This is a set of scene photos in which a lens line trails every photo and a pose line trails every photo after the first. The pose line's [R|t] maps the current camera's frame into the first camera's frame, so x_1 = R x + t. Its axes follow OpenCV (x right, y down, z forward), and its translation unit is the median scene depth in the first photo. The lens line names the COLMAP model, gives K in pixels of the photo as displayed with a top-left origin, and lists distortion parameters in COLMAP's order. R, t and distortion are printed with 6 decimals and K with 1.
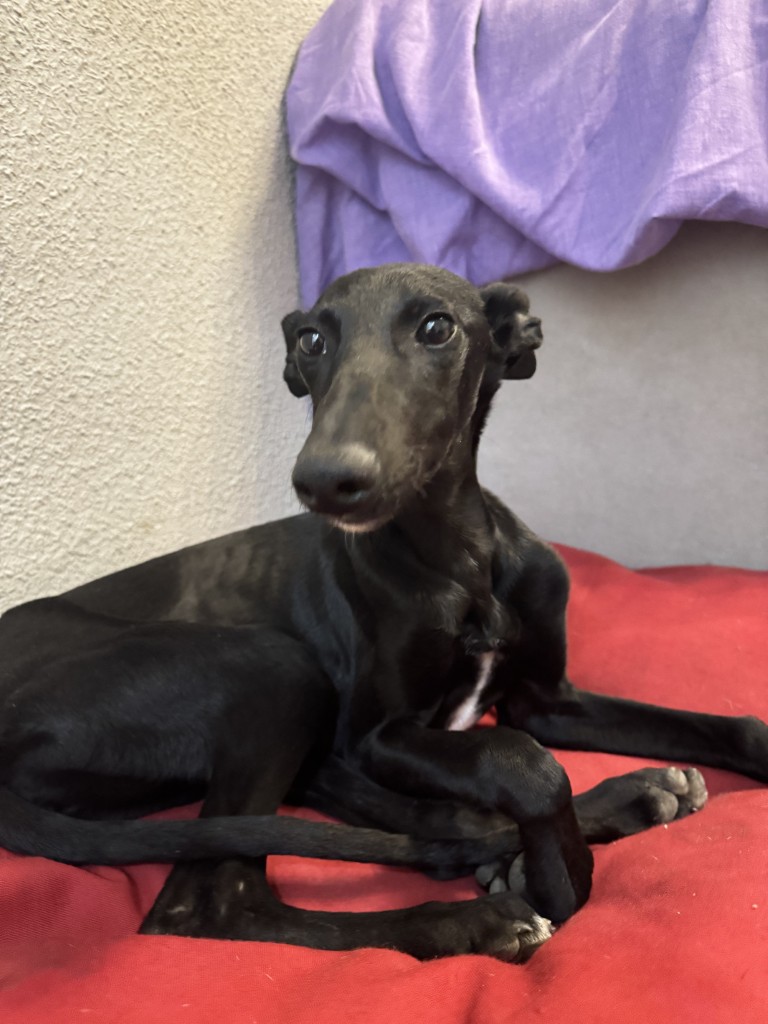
lens RADIAL K [[720.6, 0, 387.0], [0, 720.6, 510.7], [0, 0, 1]] dist [-0.020137, 0.007053]
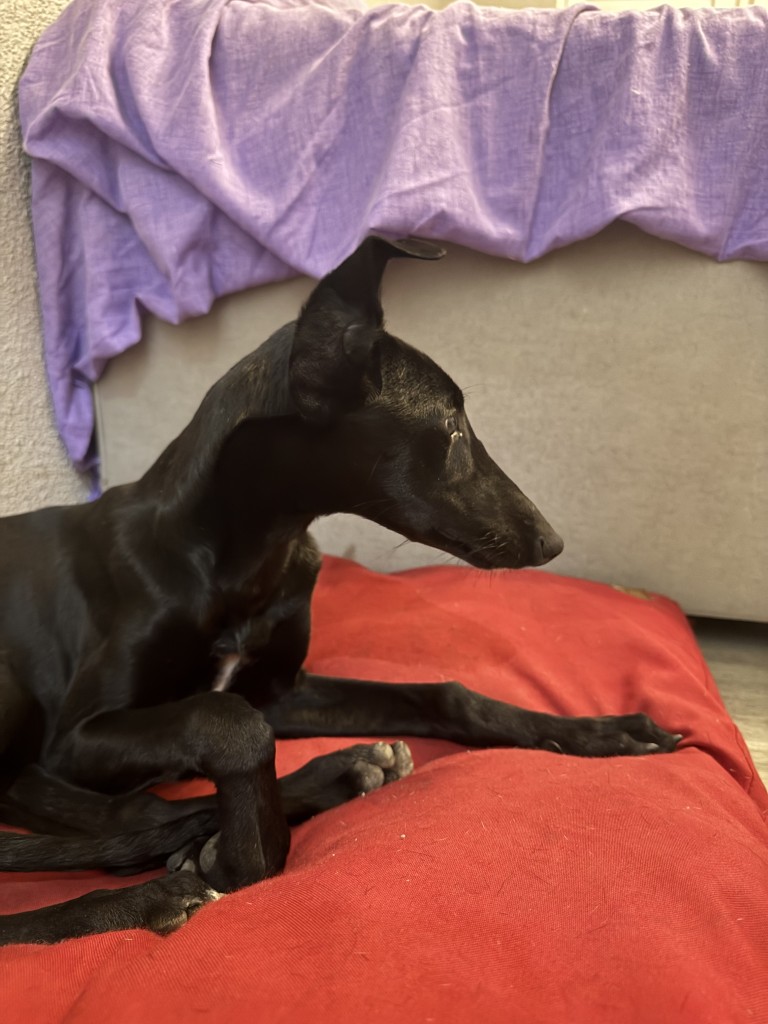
lens RADIAL K [[720.6, 0, 381.8], [0, 720.6, 516.4], [0, 0, 1]] dist [-0.020137, 0.007053]
pose [[0.971077, -0.006114, 0.238687, 0.115321], [0.021603, 0.997822, -0.062331, 0.074523], [-0.237786, 0.065684, 0.969094, -0.007133]]
